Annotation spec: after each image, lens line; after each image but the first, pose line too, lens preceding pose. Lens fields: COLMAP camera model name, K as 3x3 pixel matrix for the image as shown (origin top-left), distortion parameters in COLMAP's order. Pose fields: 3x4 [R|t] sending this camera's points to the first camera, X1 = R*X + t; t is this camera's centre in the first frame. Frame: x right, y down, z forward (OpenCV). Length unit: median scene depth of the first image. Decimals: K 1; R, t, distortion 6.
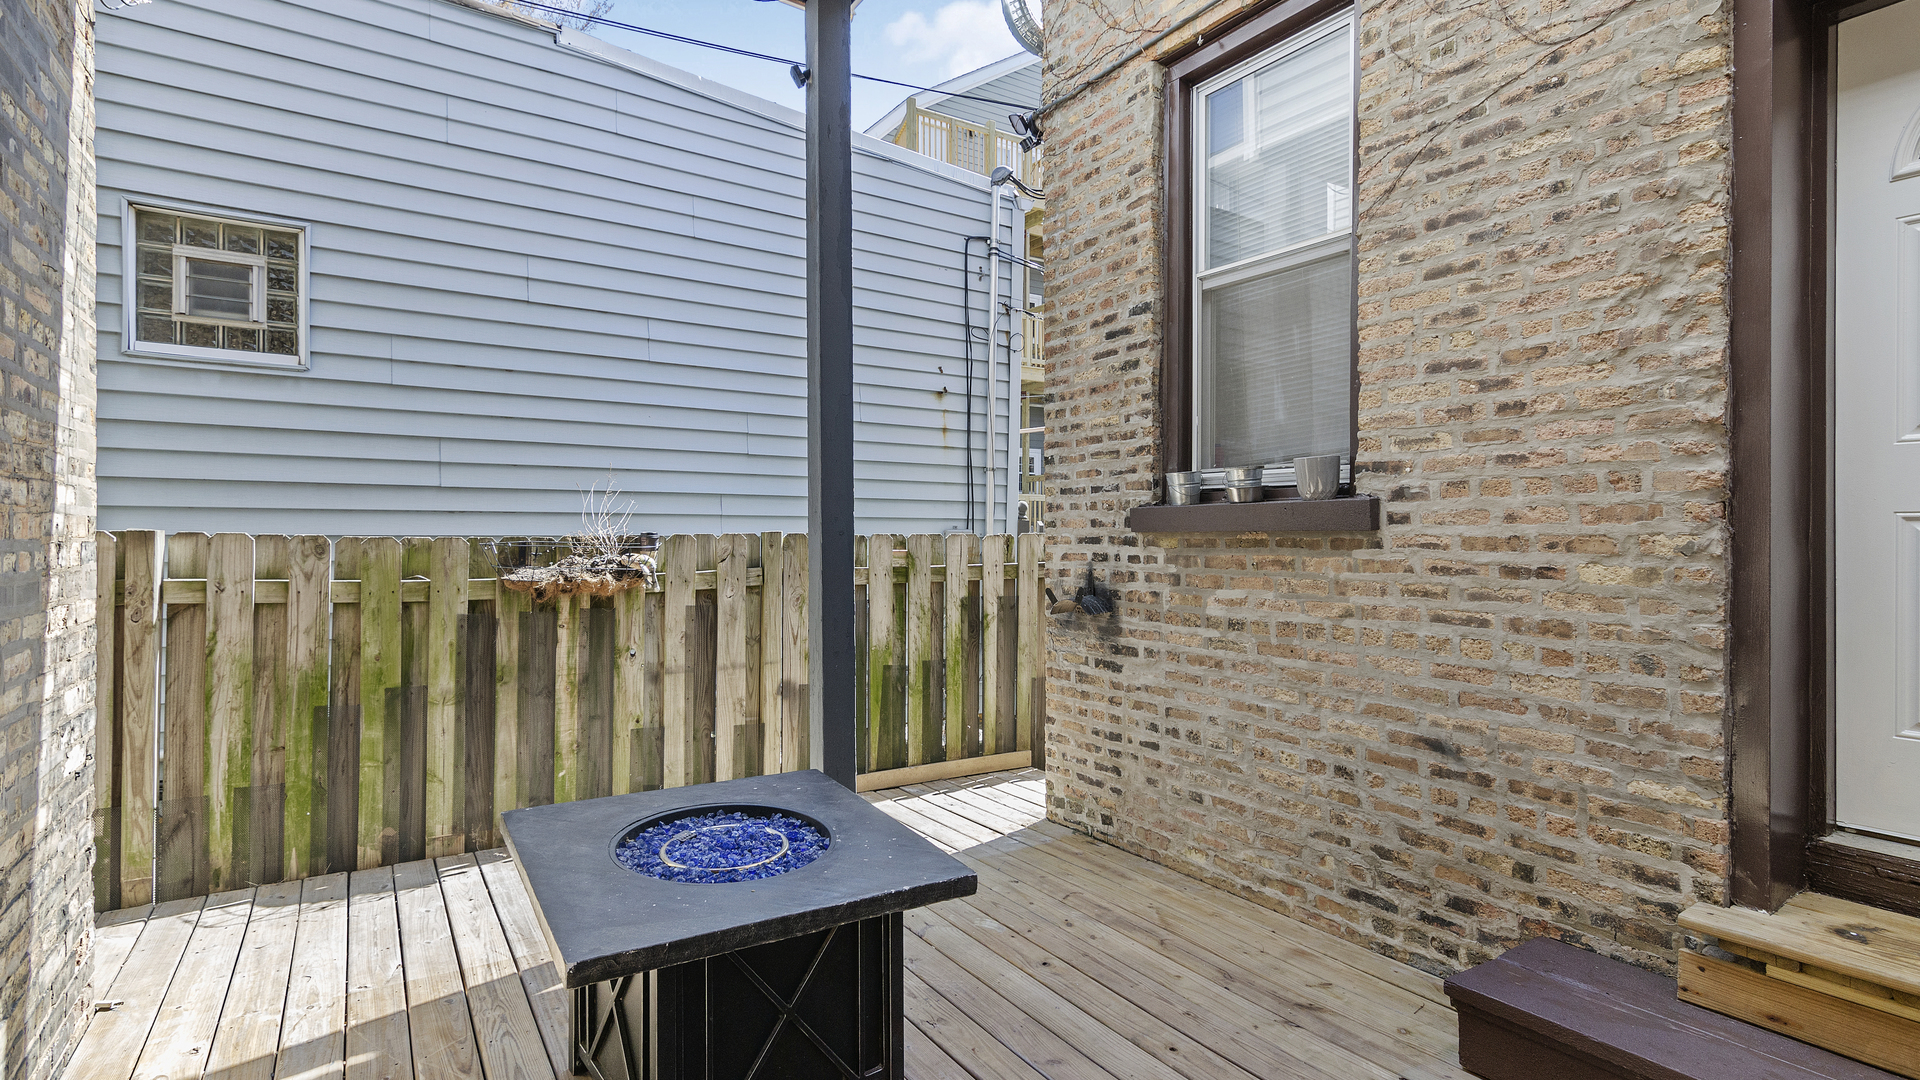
lens RADIAL K [[935.3, 0, 955.0], [0, 935.3, 537.2], [0, 0, 1]] dist [-0.000825, 0.000211]
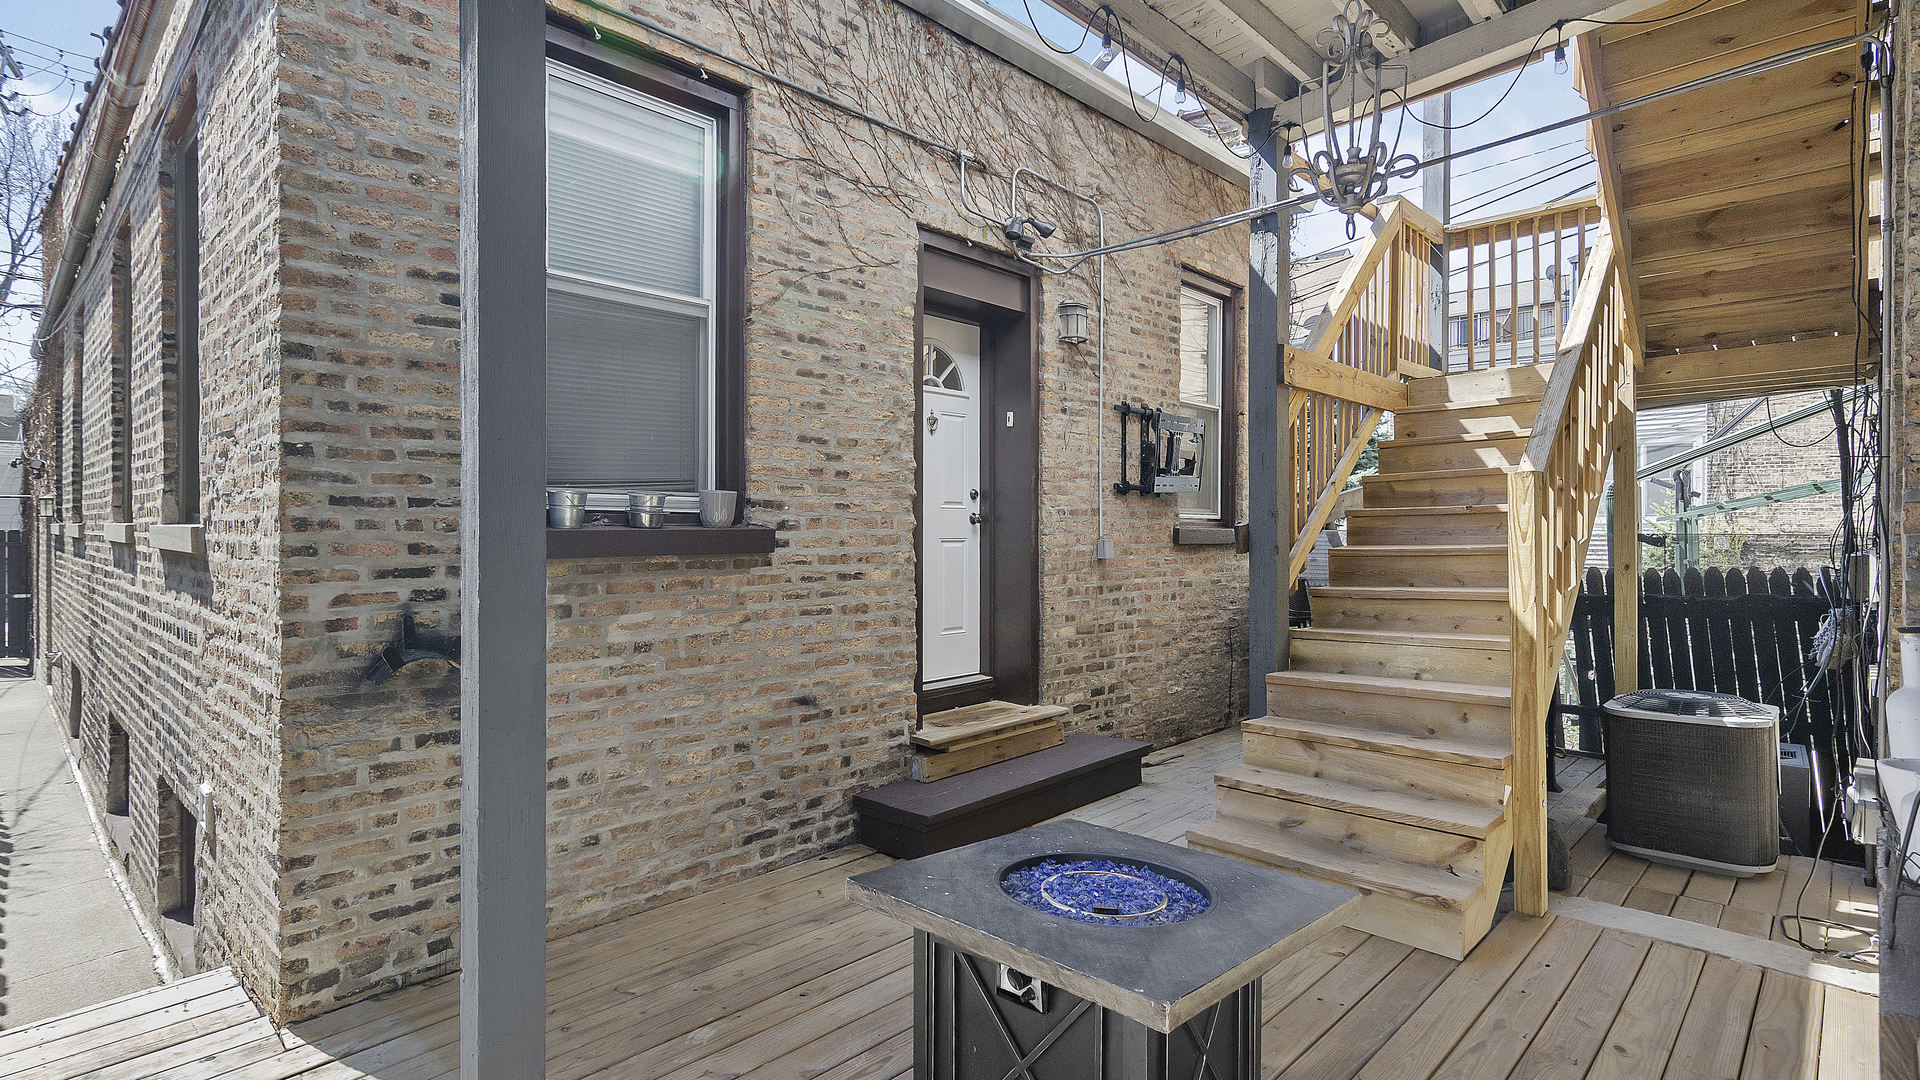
lens RADIAL K [[935.3, 0, 954.1], [0, 935.3, 532.8], [0, 0, 1]] dist [-0.000825, 0.000211]
pose [[-0.226839, -0.007814, 0.973901, -0.879130], [0.000848, 0.999966, 0.008220, -0.044853], [-0.973932, 0.002691, -0.226824, 1.030231]]
